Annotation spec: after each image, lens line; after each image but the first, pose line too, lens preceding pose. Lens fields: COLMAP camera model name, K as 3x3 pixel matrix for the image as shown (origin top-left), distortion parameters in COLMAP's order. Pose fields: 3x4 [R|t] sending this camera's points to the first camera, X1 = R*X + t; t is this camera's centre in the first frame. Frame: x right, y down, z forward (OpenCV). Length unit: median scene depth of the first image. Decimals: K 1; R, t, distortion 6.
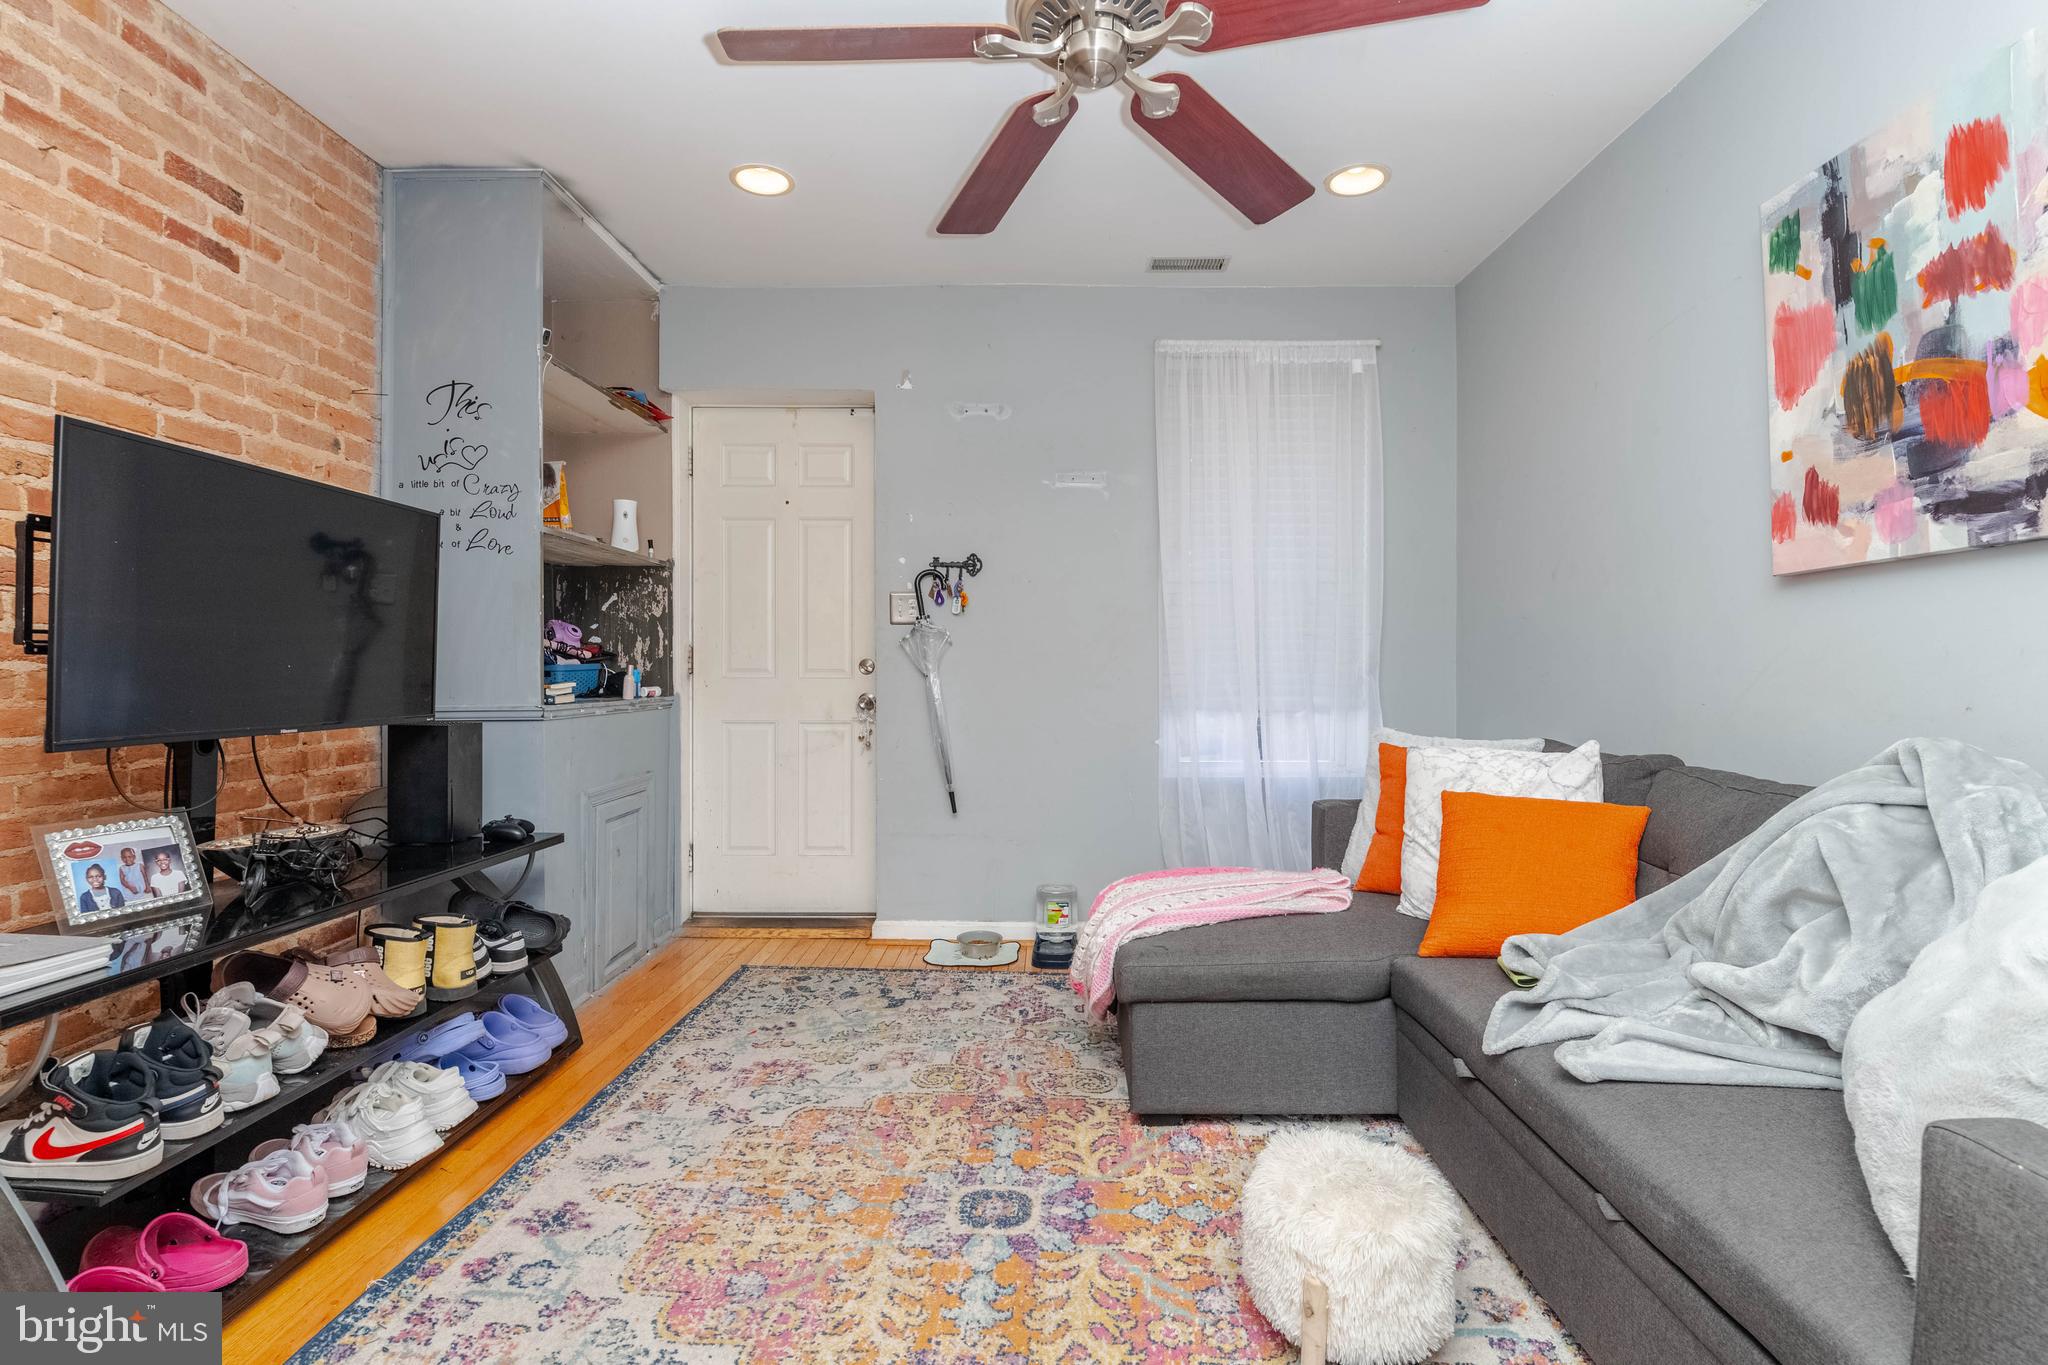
lens RADIAL K [[925.1, 0, 1030.6], [0, 925.1, 684.1], [0, 0, 1]] dist [-0.002126, -0.009282]
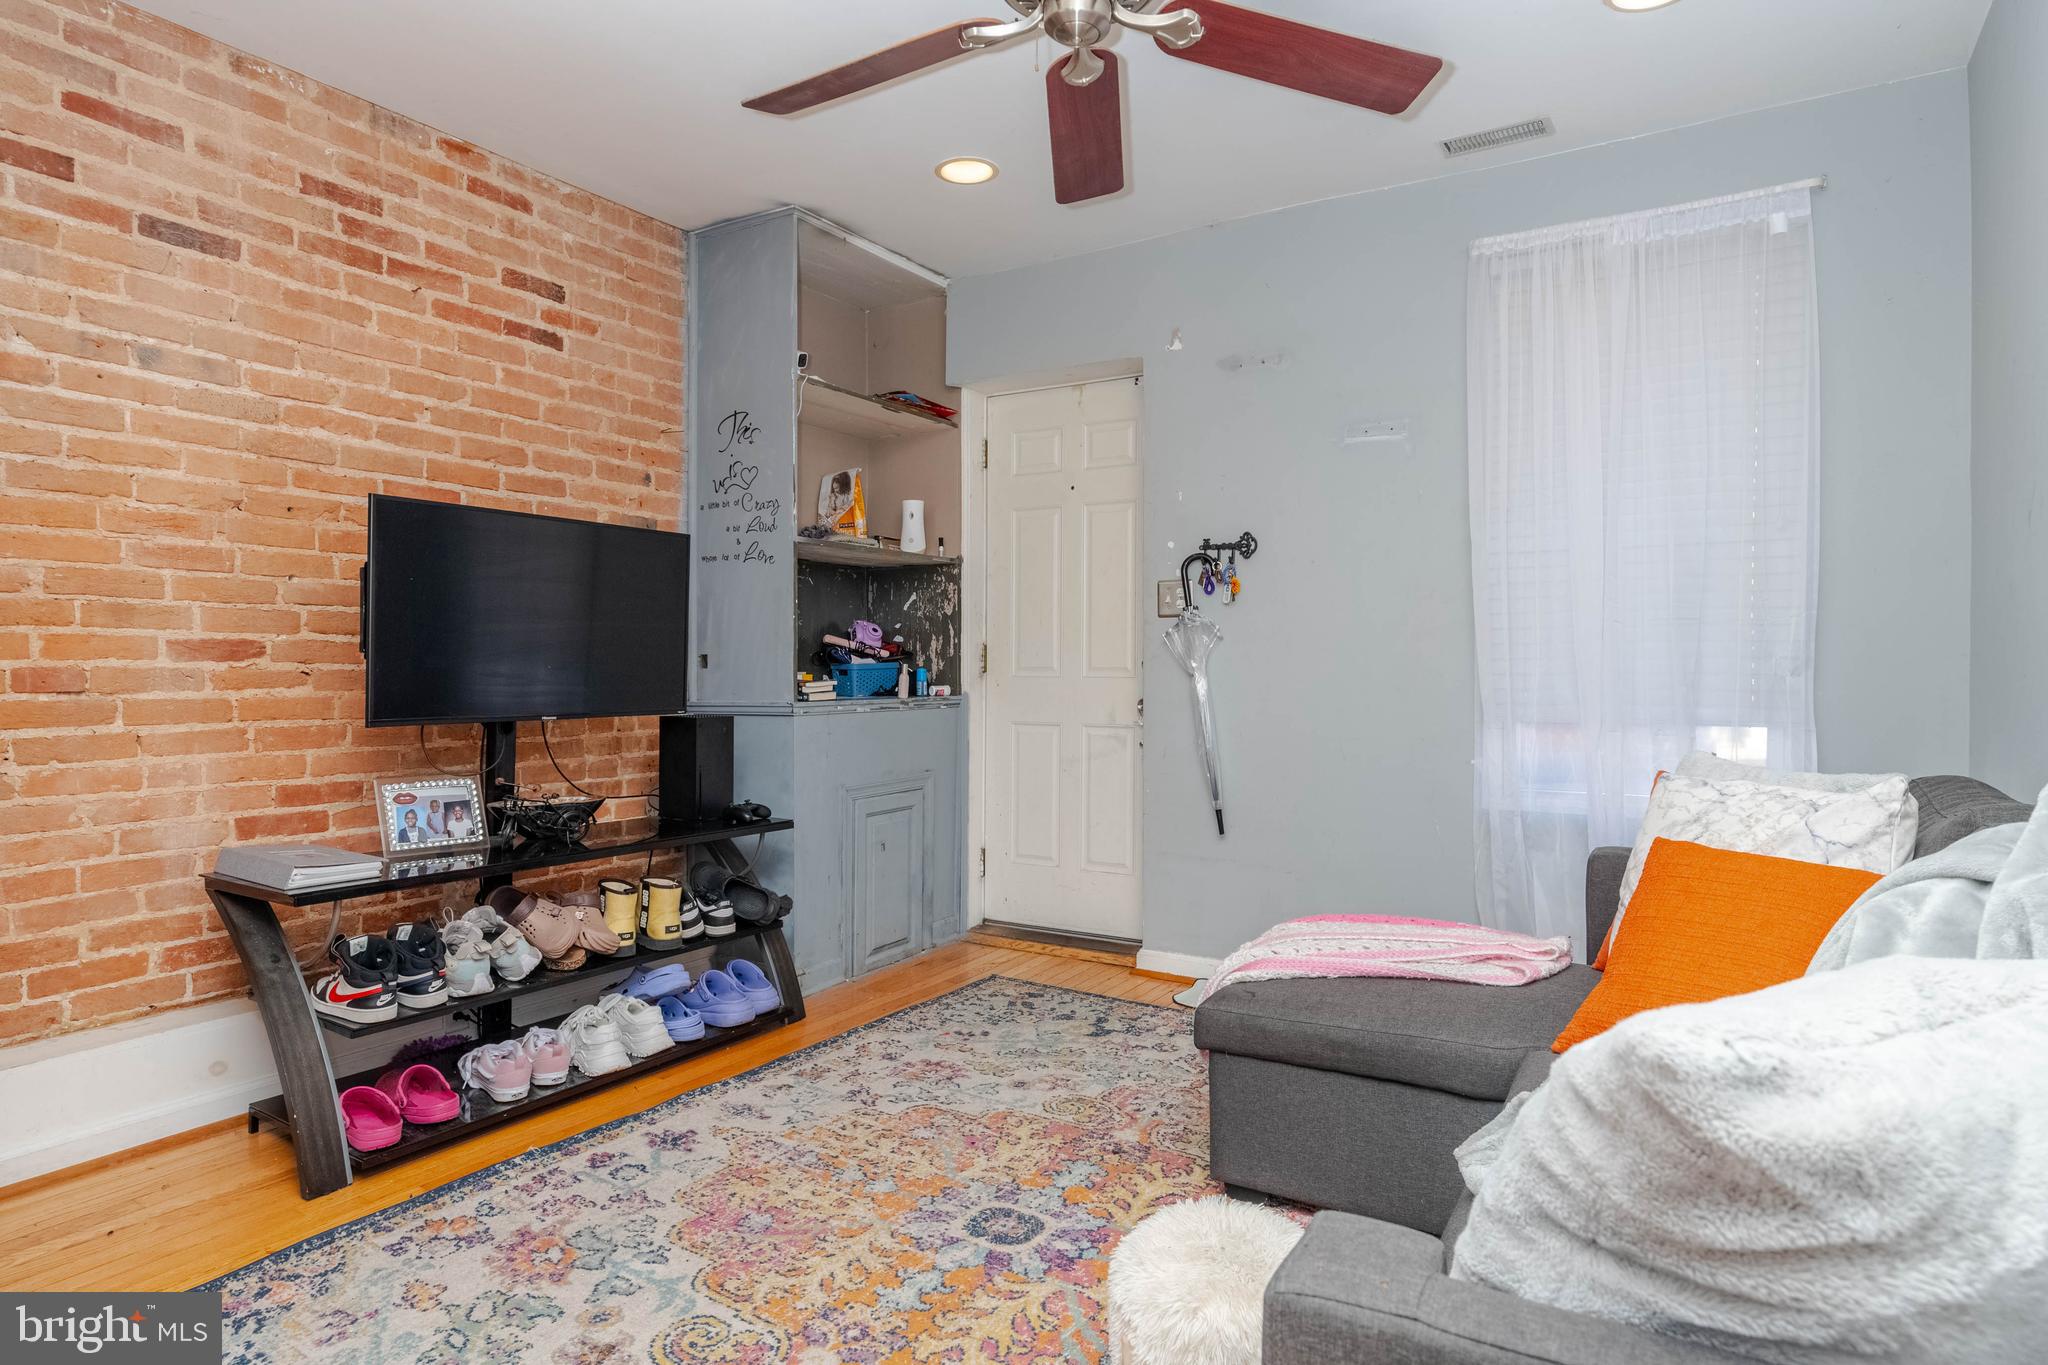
lens RADIAL K [[1147.3, 0, 1024.0], [0, 1147.3, 682.5], [0, 0, 1]] dist [0.006315, -0.000339]
pose [[0.859216, 0.005806, -0.511580, 0.524527], [-0.006536, 0.999979, 0.000372, -0.002492], [0.511571, 0.003024, 0.859236, -0.023592]]
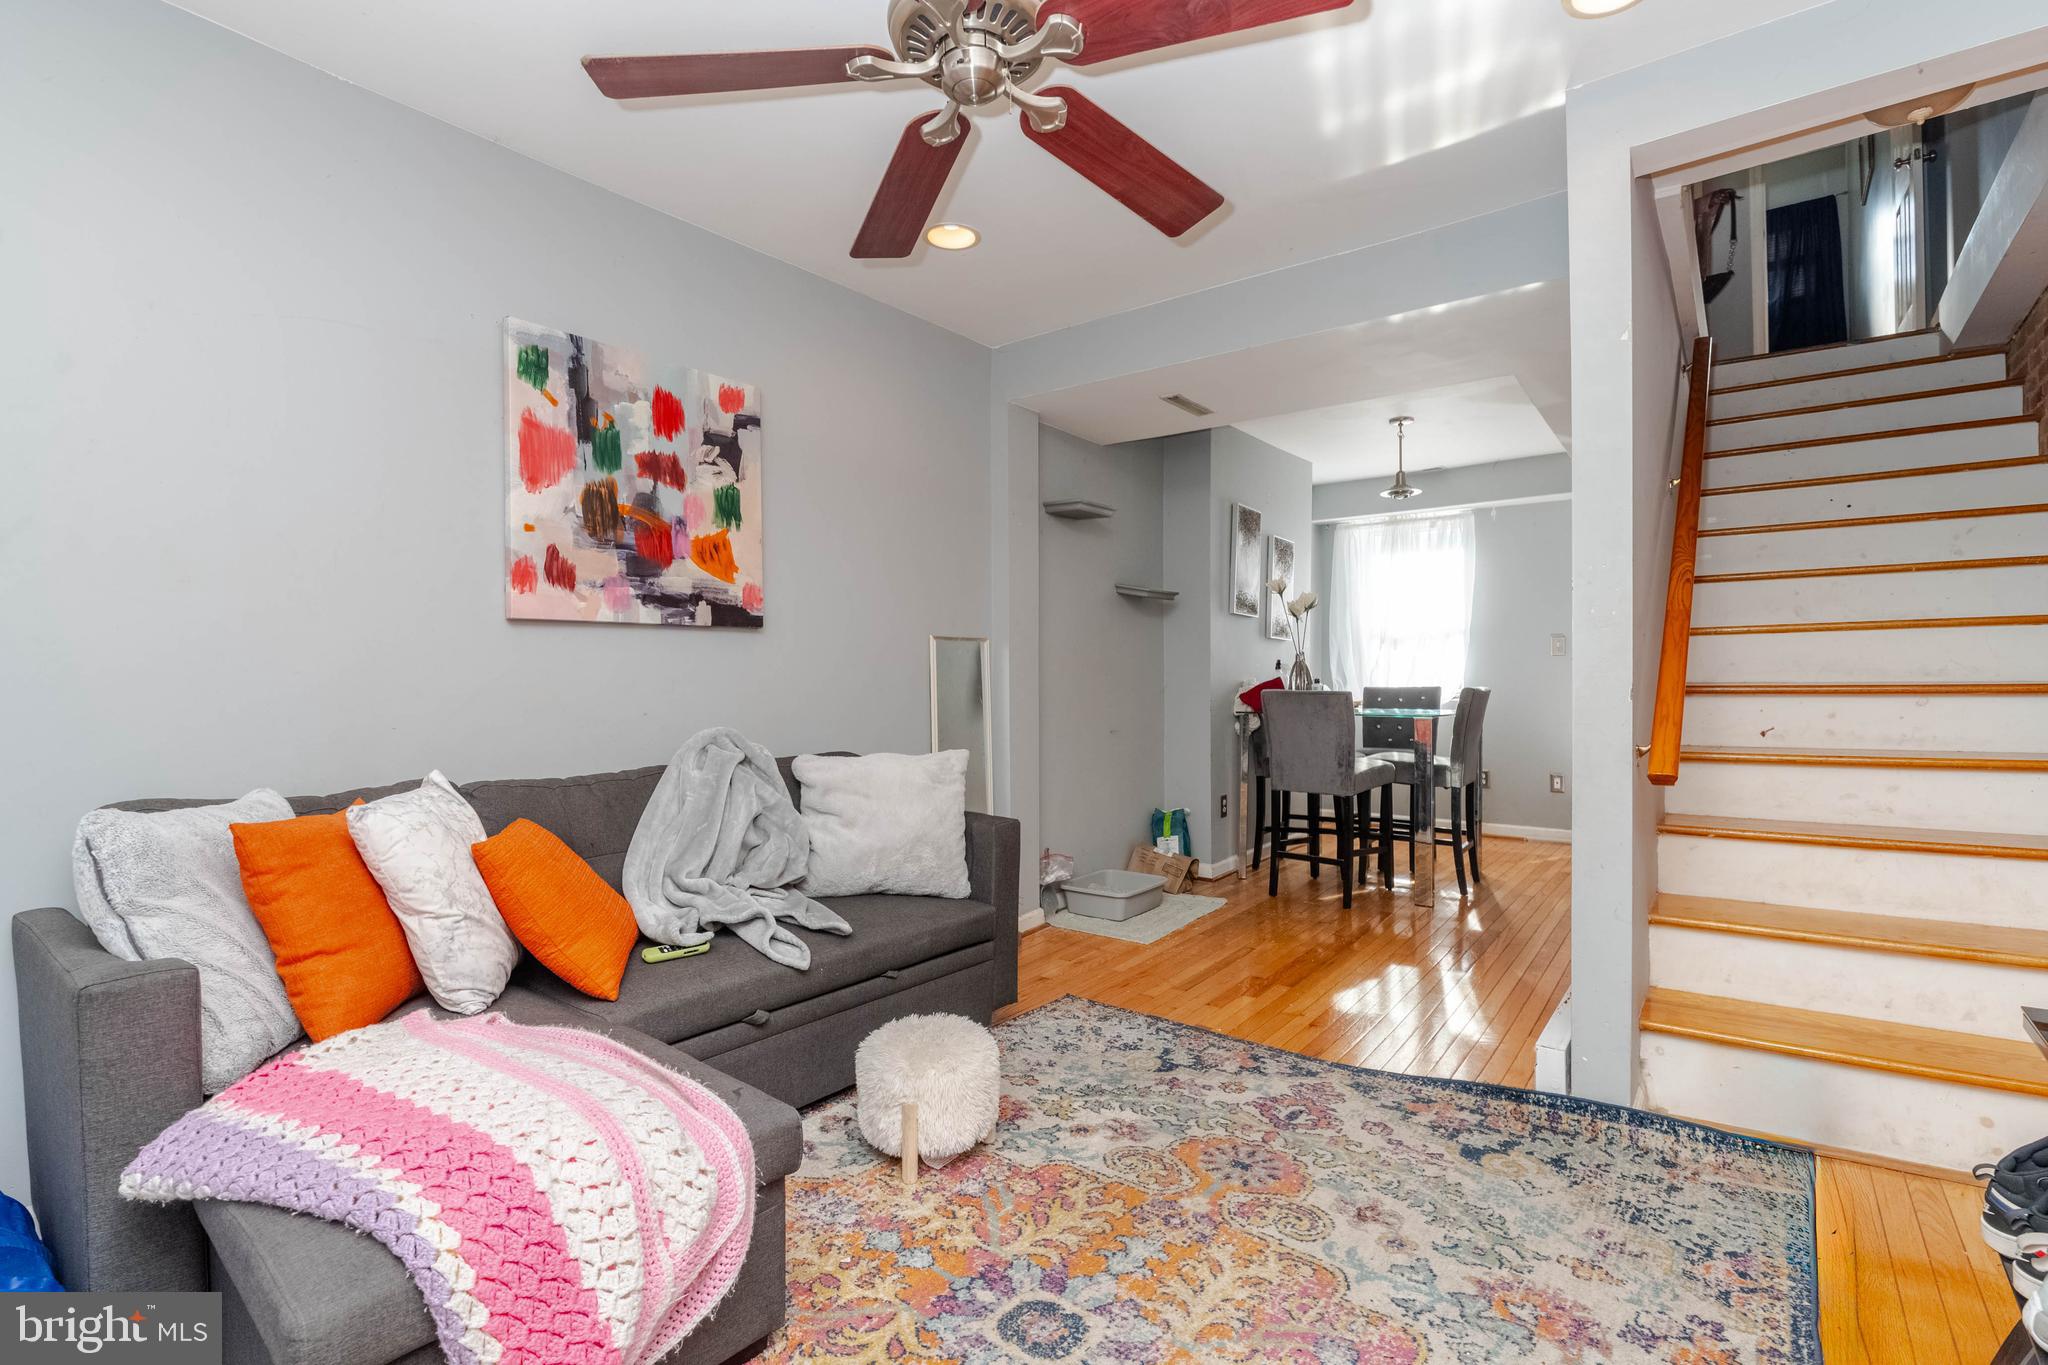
lens RADIAL K [[936.6, 0, 1035.7], [0, 936.6, 685.9], [0, 0, 1]] dist [-0.001392, -0.007807]
pose [[-0.803105, 0.000727, 0.595837, -0.485093], [0.011992, 0.999816, 0.014943, -0.033696], [-0.595717, 0.019146, -0.802966, 1.492121]]
